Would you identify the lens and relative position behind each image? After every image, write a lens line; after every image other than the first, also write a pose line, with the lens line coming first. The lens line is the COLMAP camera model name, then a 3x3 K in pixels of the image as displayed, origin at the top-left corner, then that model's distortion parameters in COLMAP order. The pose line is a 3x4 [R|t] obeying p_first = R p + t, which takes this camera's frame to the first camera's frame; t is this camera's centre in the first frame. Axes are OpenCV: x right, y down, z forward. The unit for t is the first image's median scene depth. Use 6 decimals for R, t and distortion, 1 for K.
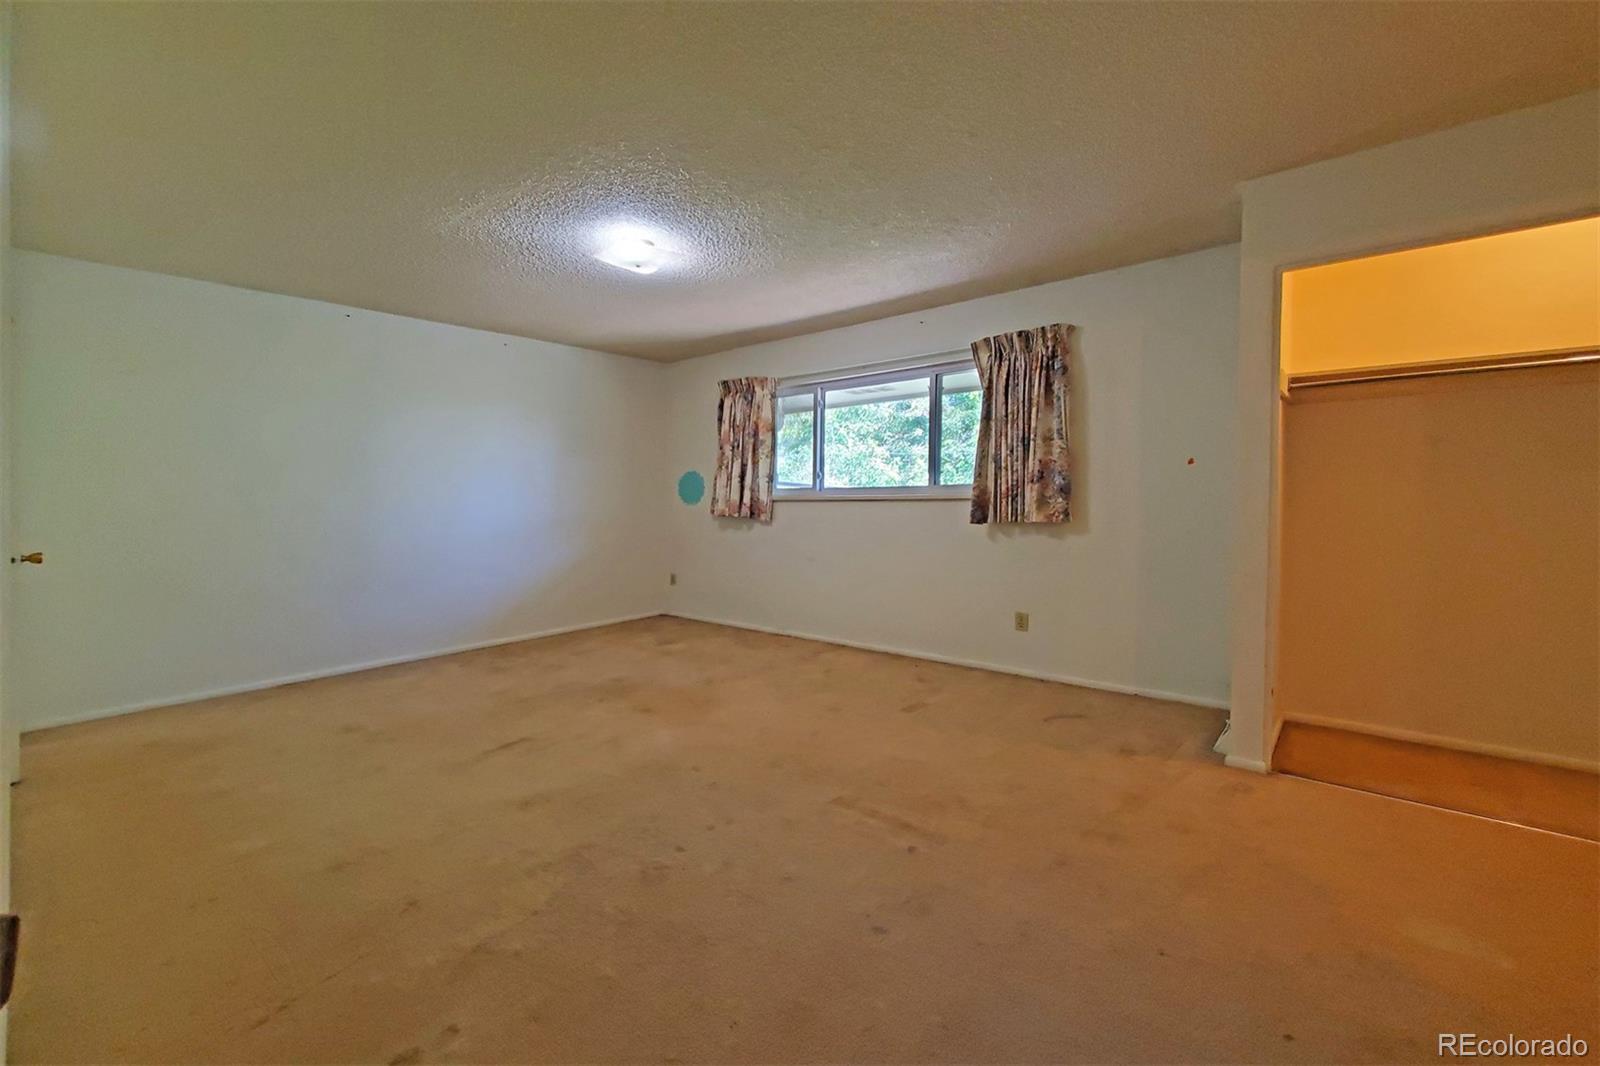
lens RADIAL K [[758.1, 0, 802.5], [0, 758.1, 508.8], [0, 0, 1]] dist [-0.002432, -0.000154]
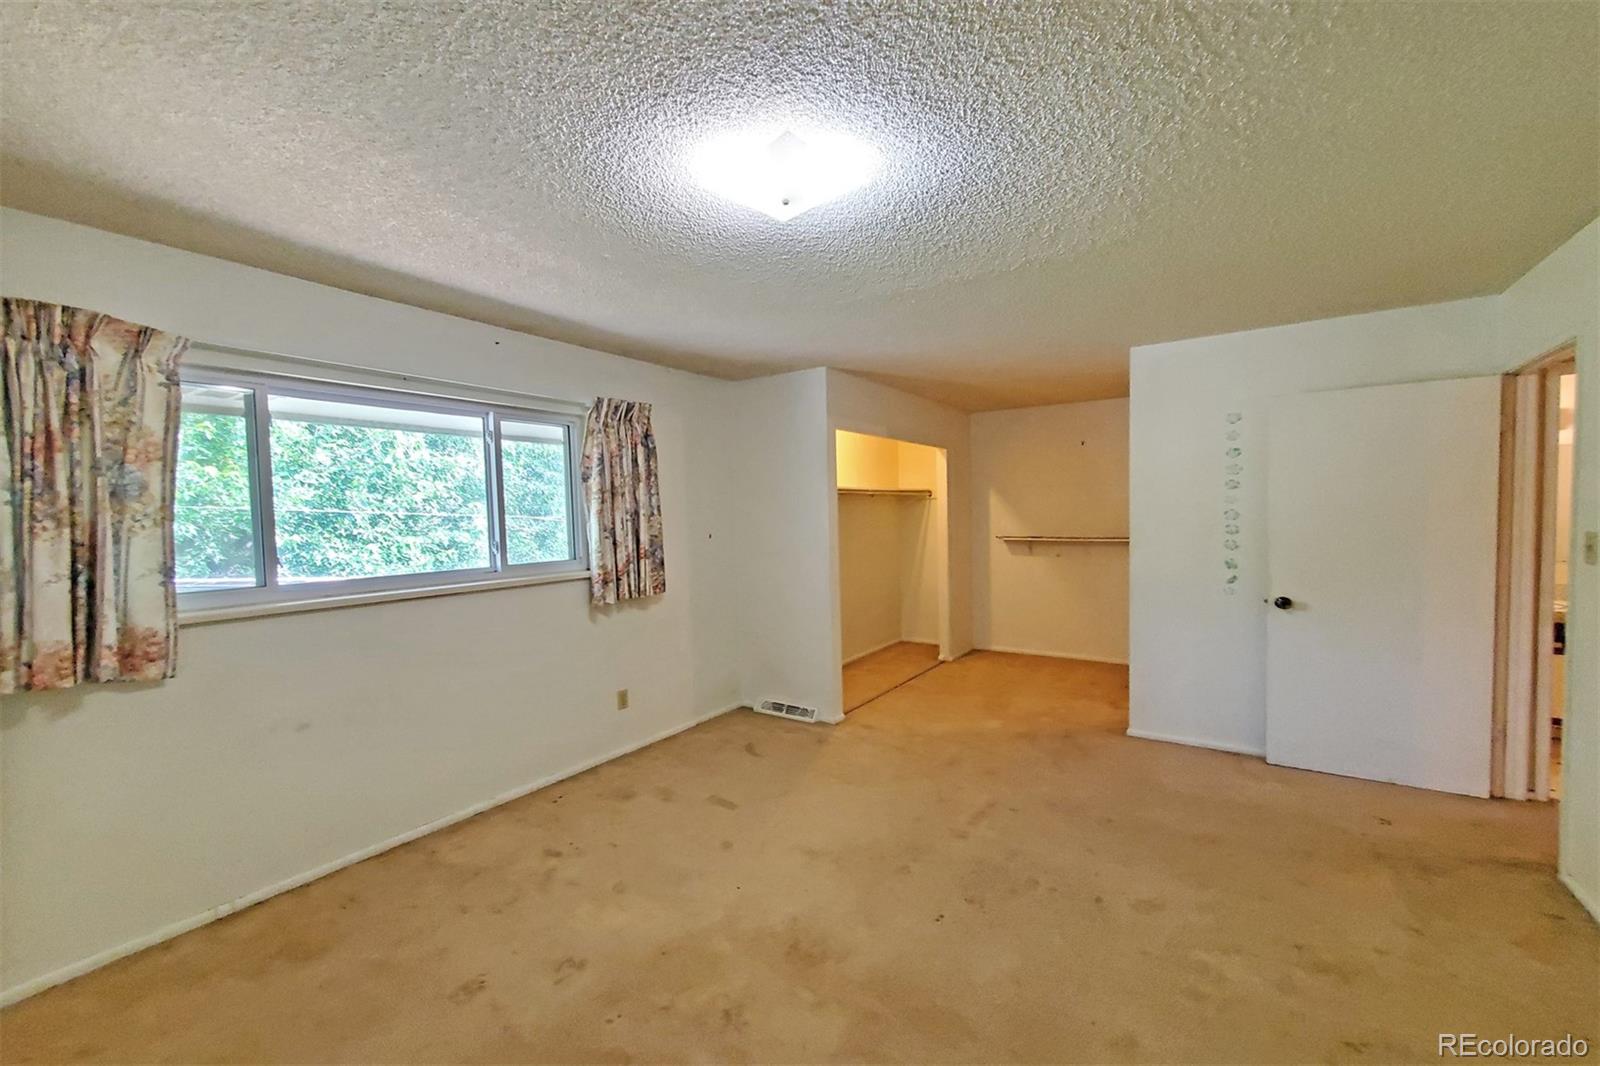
lens RADIAL K [[758.1, 0, 802.5], [0, 758.1, 508.8], [0, 0, 1]] dist [-0.002432, -0.000154]
pose [[-0.228140, -0.002204, 0.973626, -0.625081], [0.019356, 0.999790, 0.006799, -0.085059], [-0.973436, 0.020397, -0.228050, 0.890645]]
